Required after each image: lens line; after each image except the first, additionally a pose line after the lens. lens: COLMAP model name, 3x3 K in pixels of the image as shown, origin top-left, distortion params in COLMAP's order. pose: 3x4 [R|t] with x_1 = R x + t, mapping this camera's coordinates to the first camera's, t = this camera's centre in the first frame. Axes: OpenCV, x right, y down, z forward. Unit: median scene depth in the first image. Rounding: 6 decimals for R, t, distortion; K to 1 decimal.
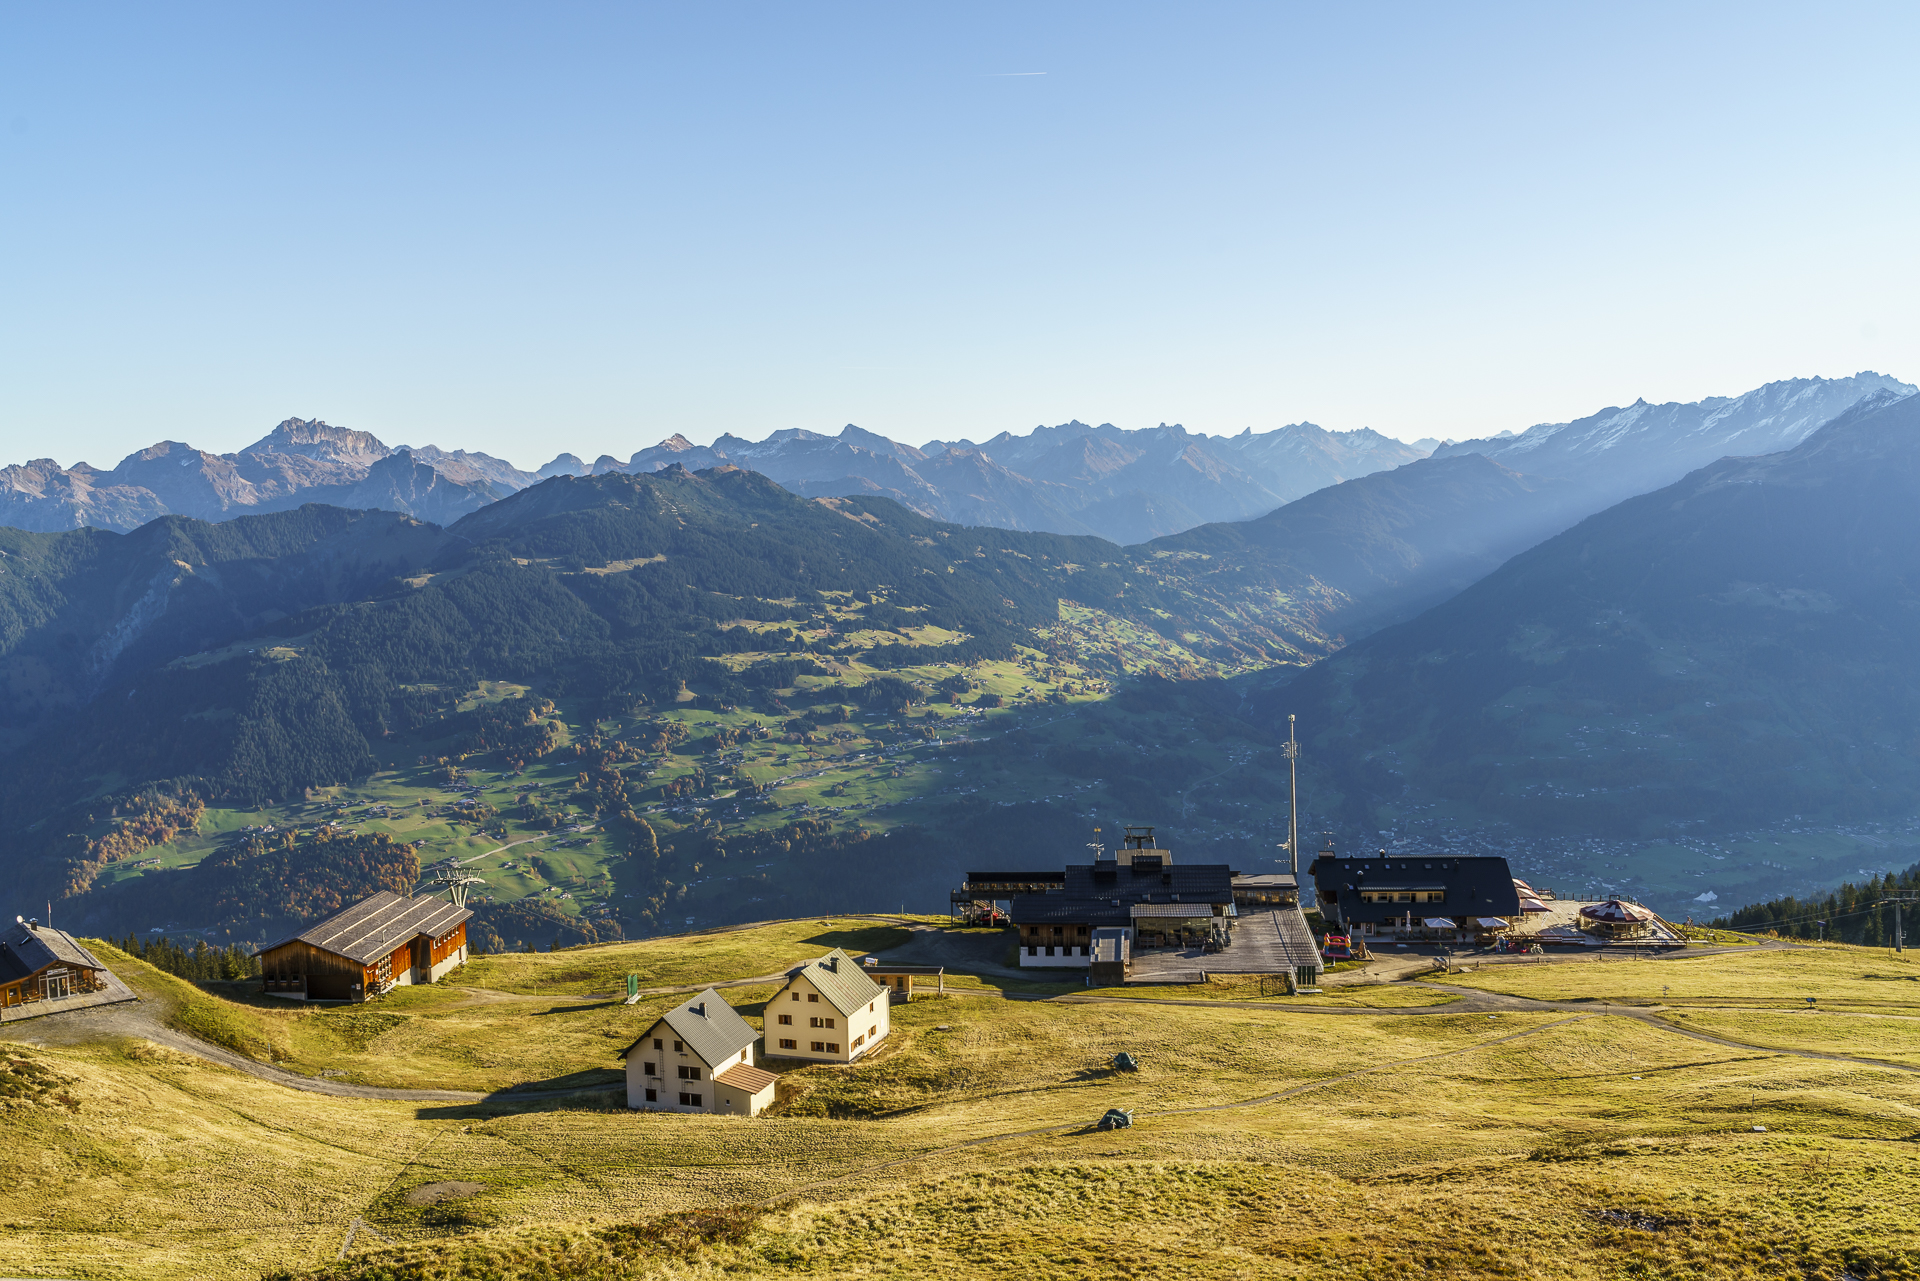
lens RADIAL K [[1803.9, 0, 960.0], [0, 1803.9, 640.5], [0, 0, 1]] dist [-0.012486, 0.013618]
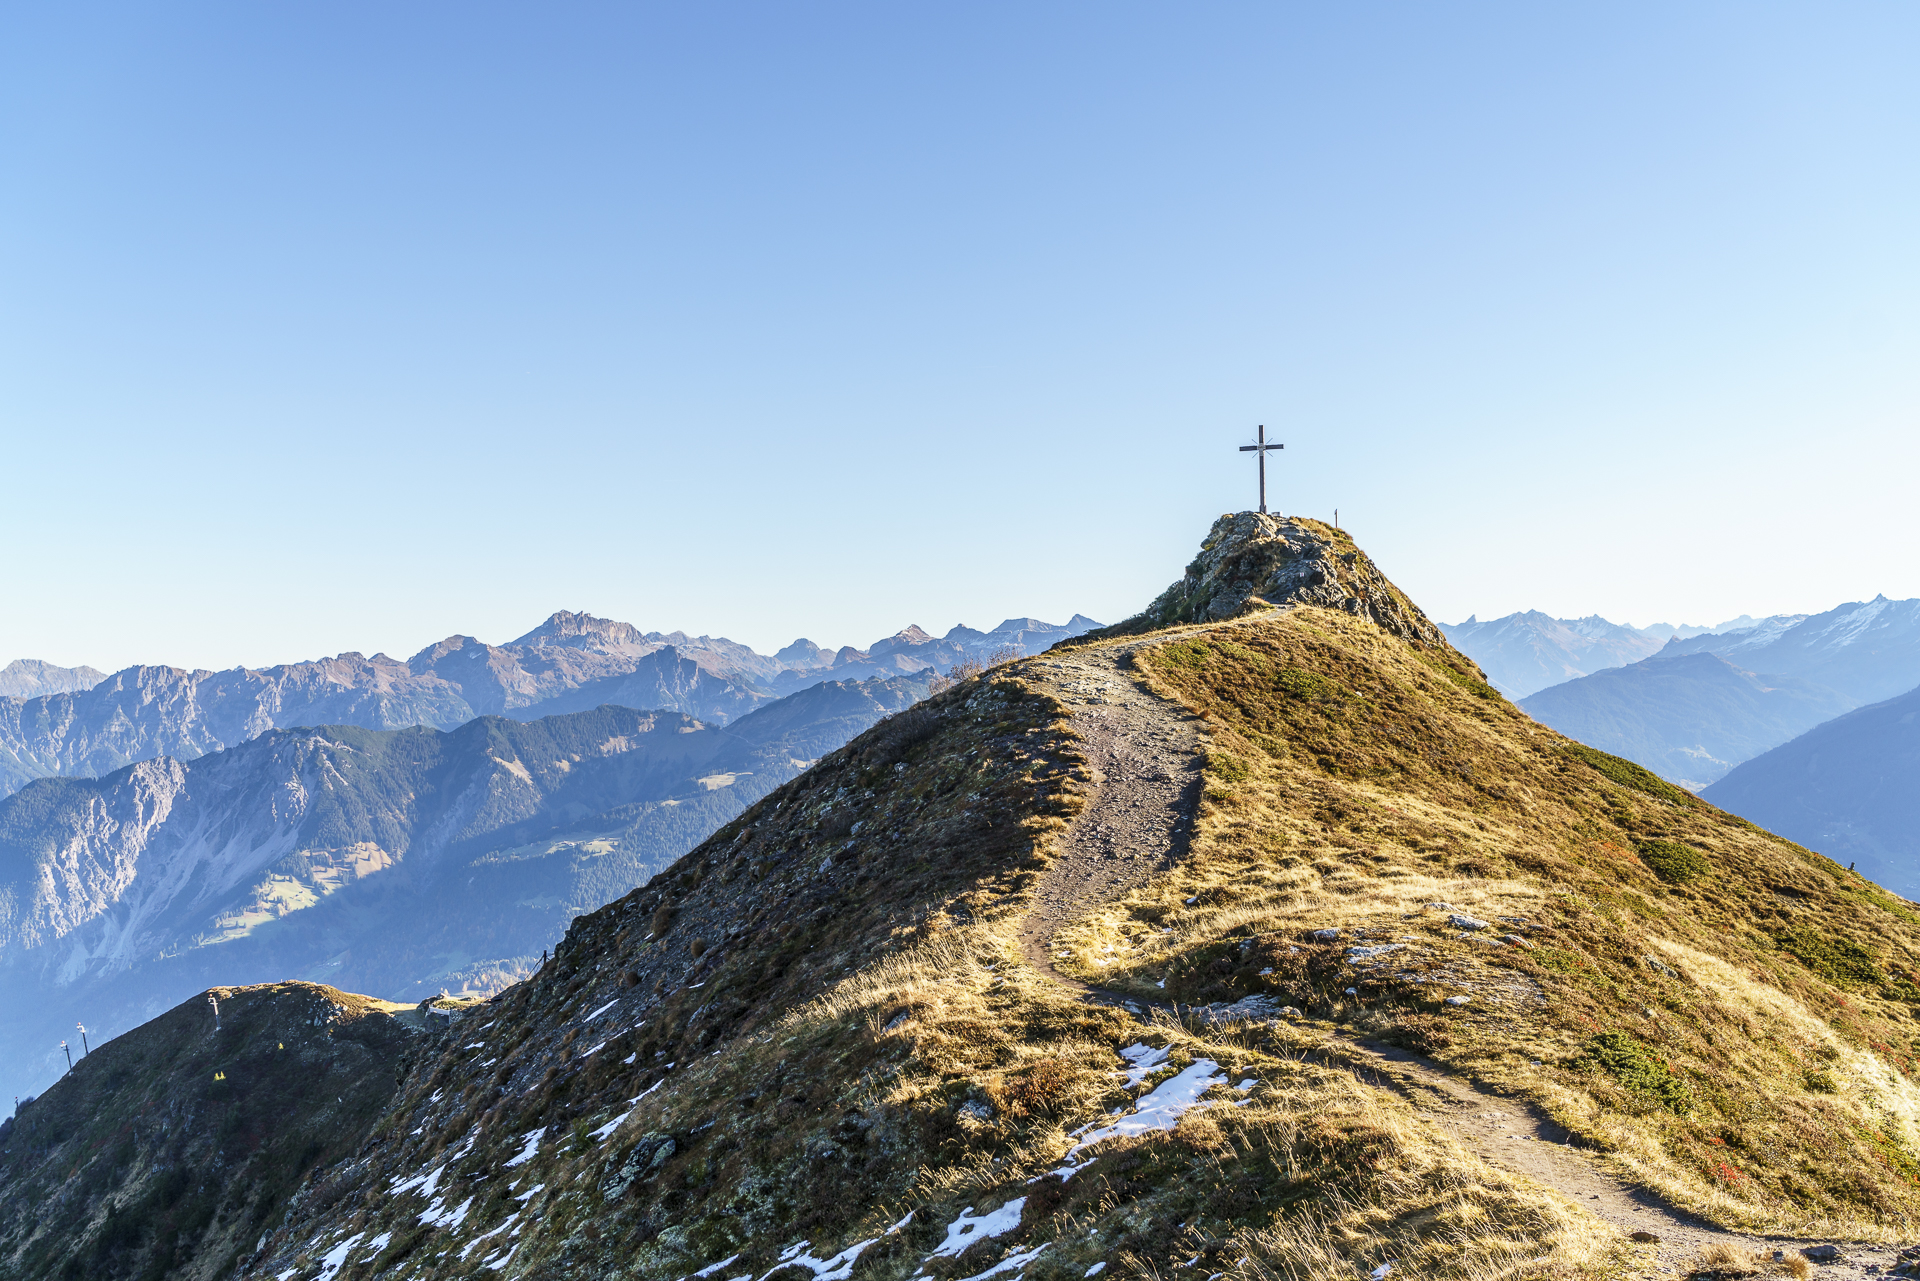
lens RADIAL K [[1803.9, 0, 960.0], [0, 1803.9, 640.5], [0, 0, 1]] dist [-0.012486, 0.013618]
pose [[0.992821, 0.005084, -0.119498, -0.010409], [-0.016724, 0.995181, -0.096614, -0.010329], [0.118431, 0.097919, 0.988122, -0.064603]]
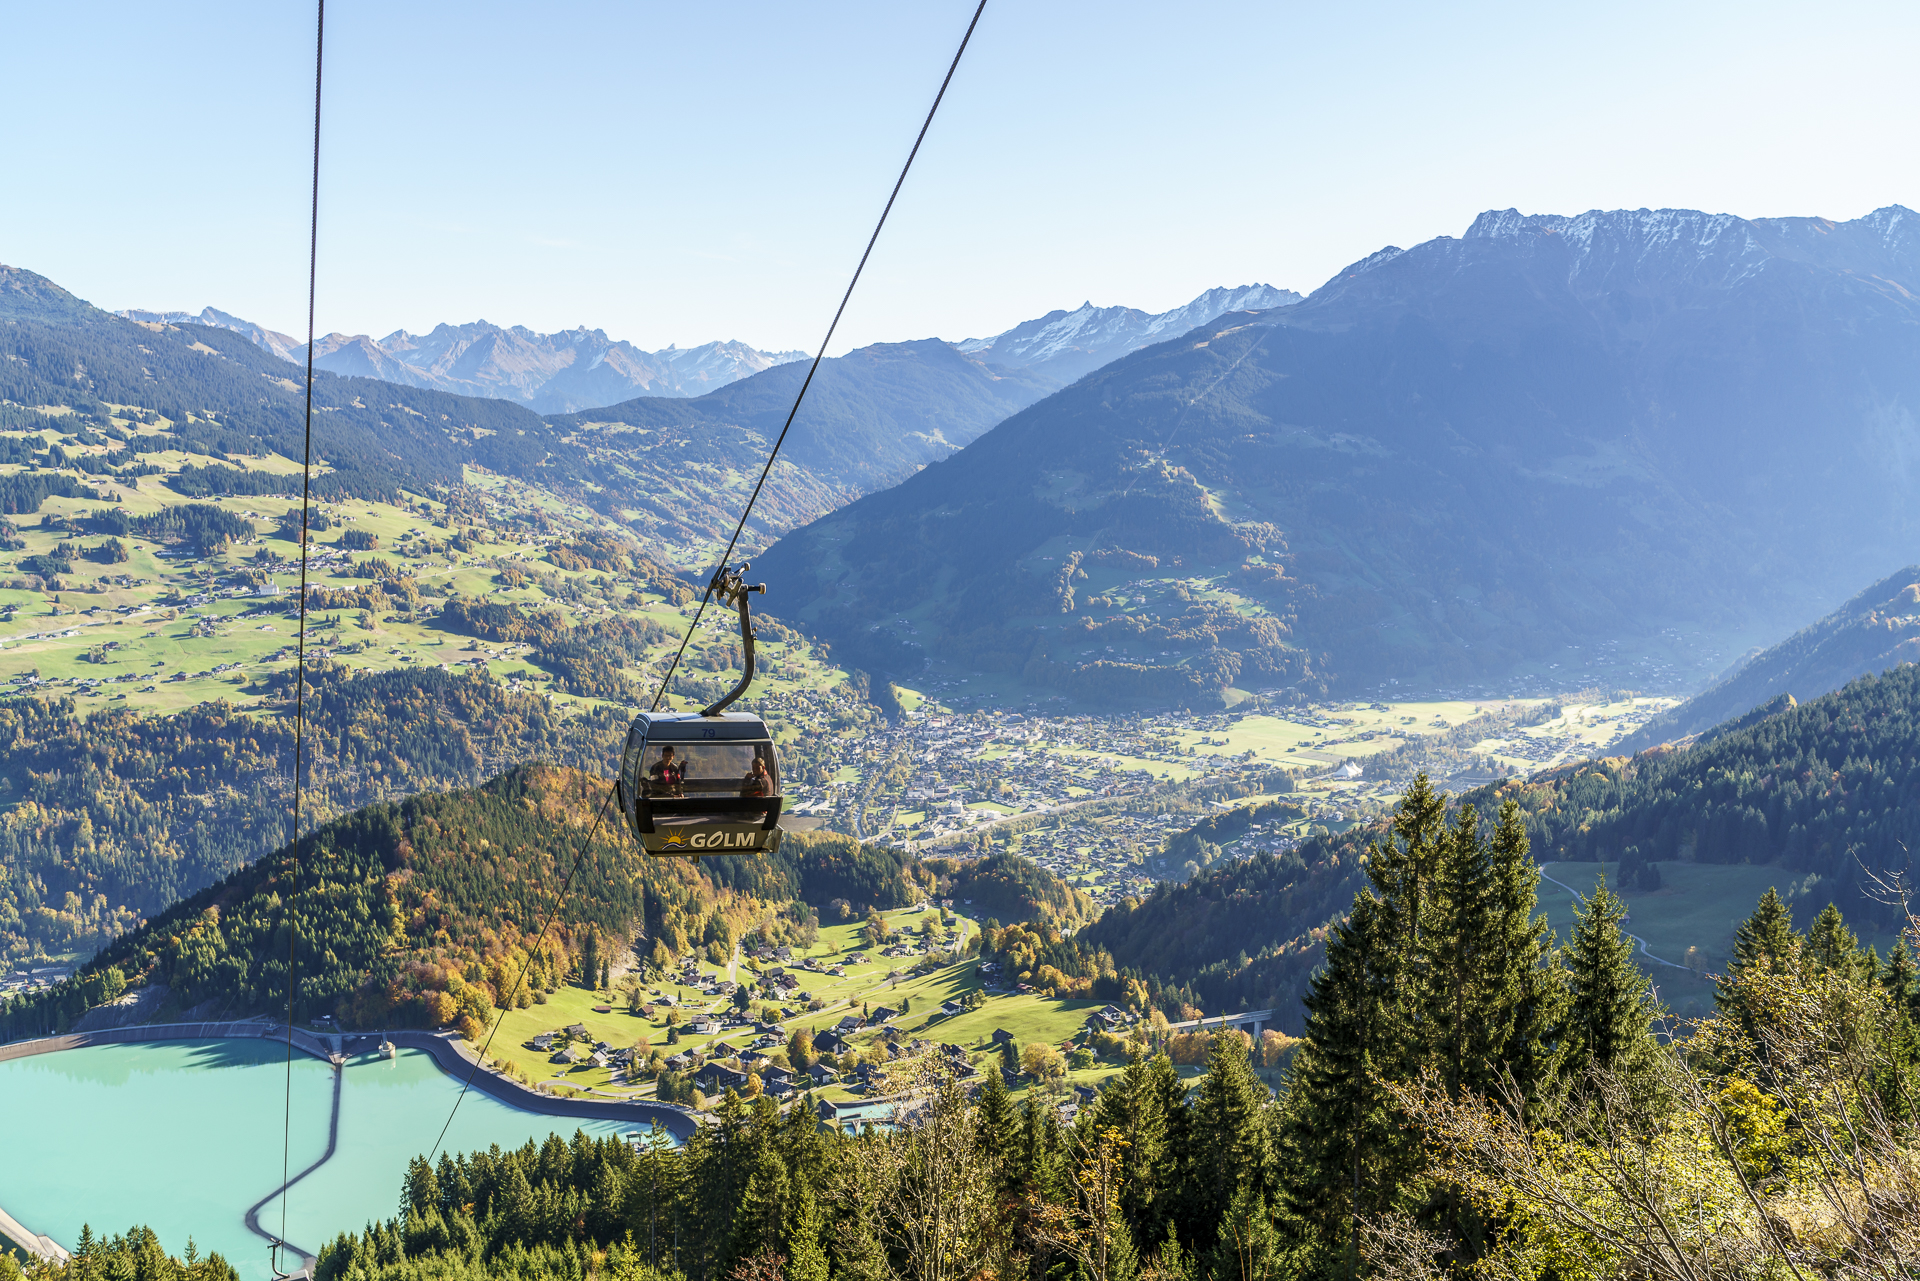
lens RADIAL K [[1803.9, 0, 960.0], [0, 1803.9, 640.5], [0, 0, 1]] dist [-0.012486, 0.013618]
pose [[0.948935, -0.013743, 0.315172, 0.012441], [0.005429, 0.999614, 0.027242, 0.039195], [-0.315424, -0.024139, 0.948644, 0.196714]]
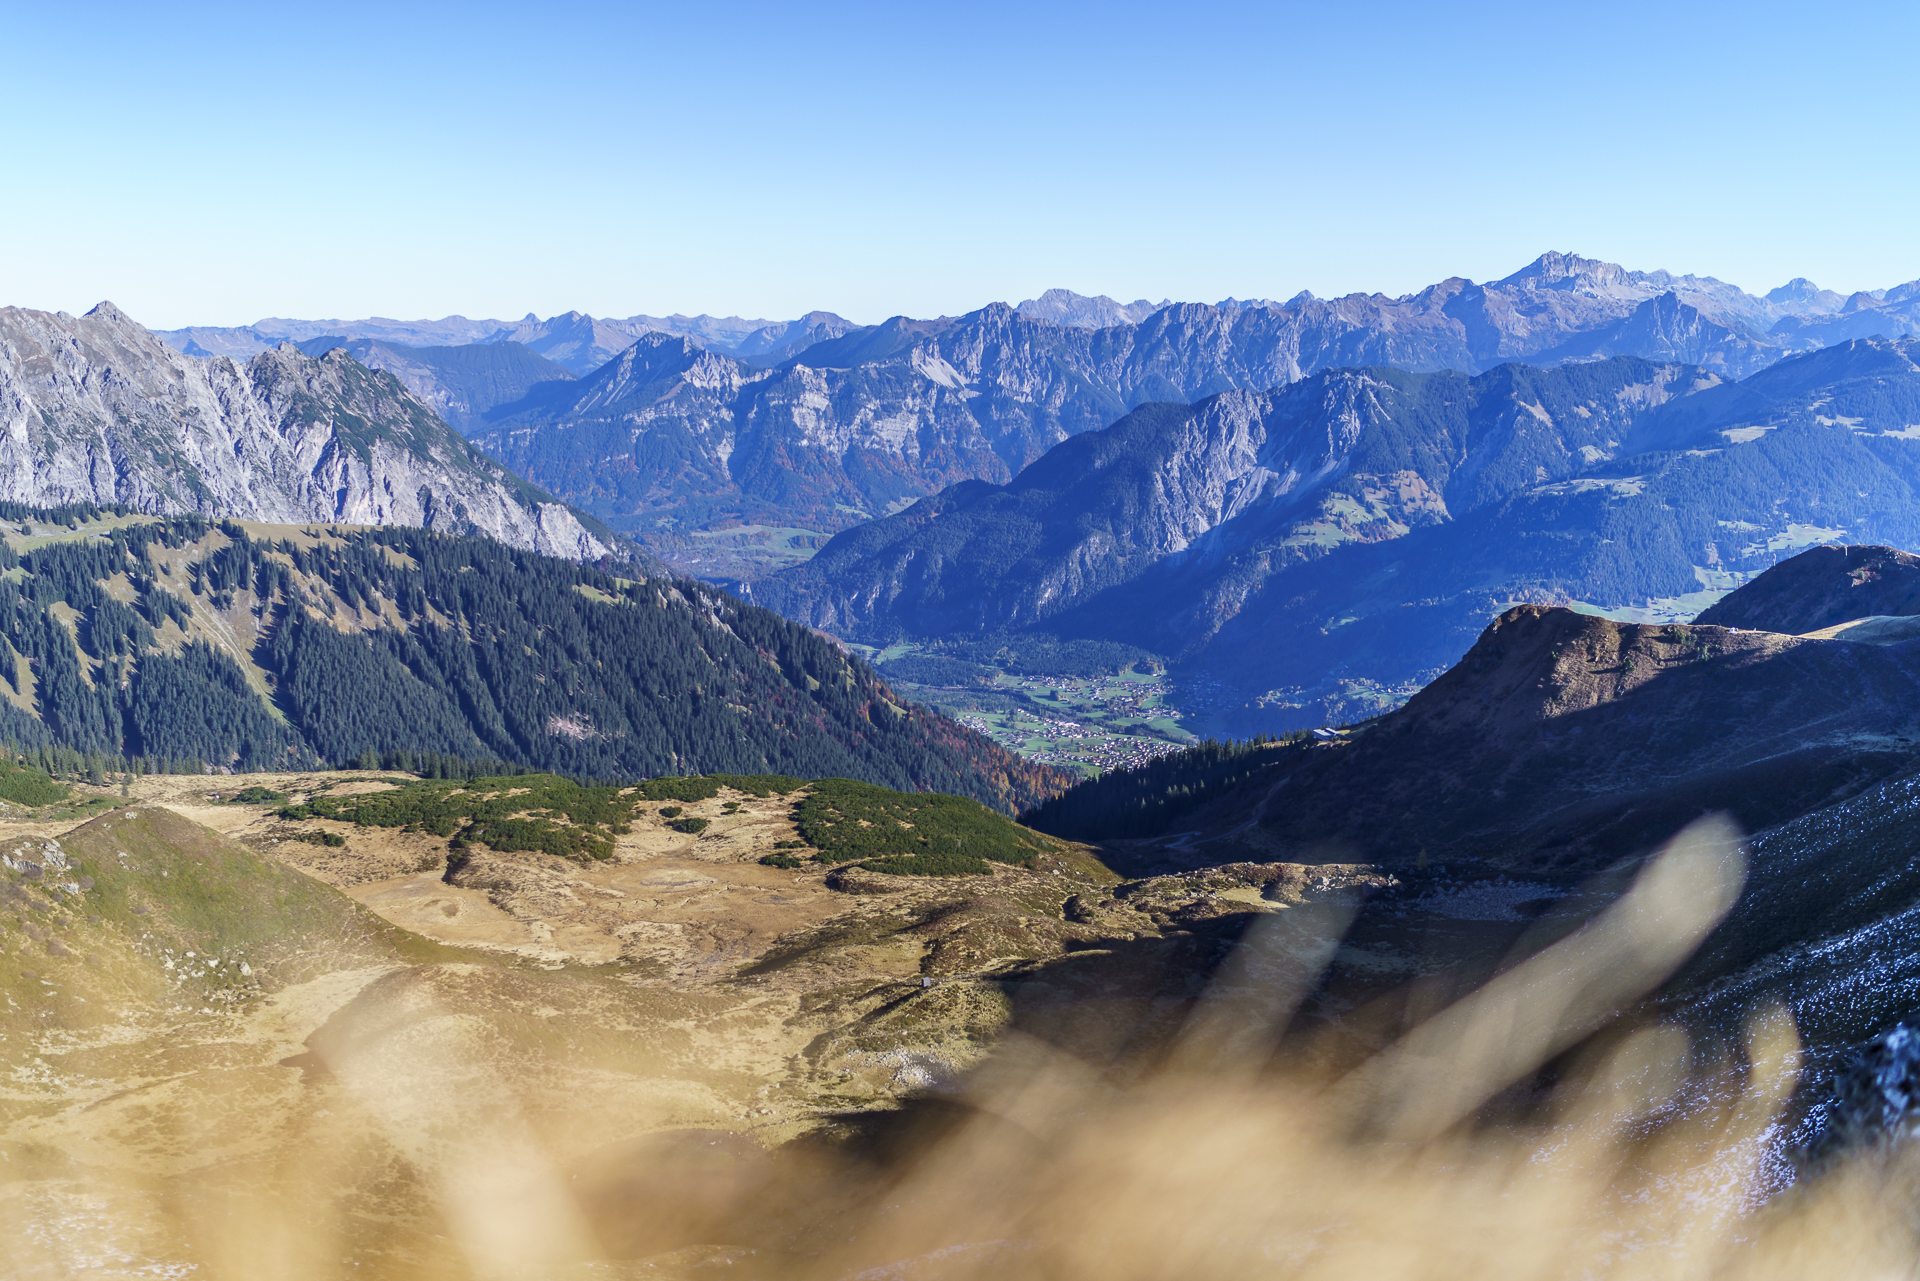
lens RADIAL K [[1803.9, 0, 960.0], [0, 1803.9, 640.5], [0, 0, 1]] dist [-0.012486, 0.013618]
pose [[0.808938, 0.133286, -0.572586, -0.010693], [-0.071554, 0.989042, 0.129138, -0.010931], [0.583523, -0.063494, 0.809610, -0.188475]]
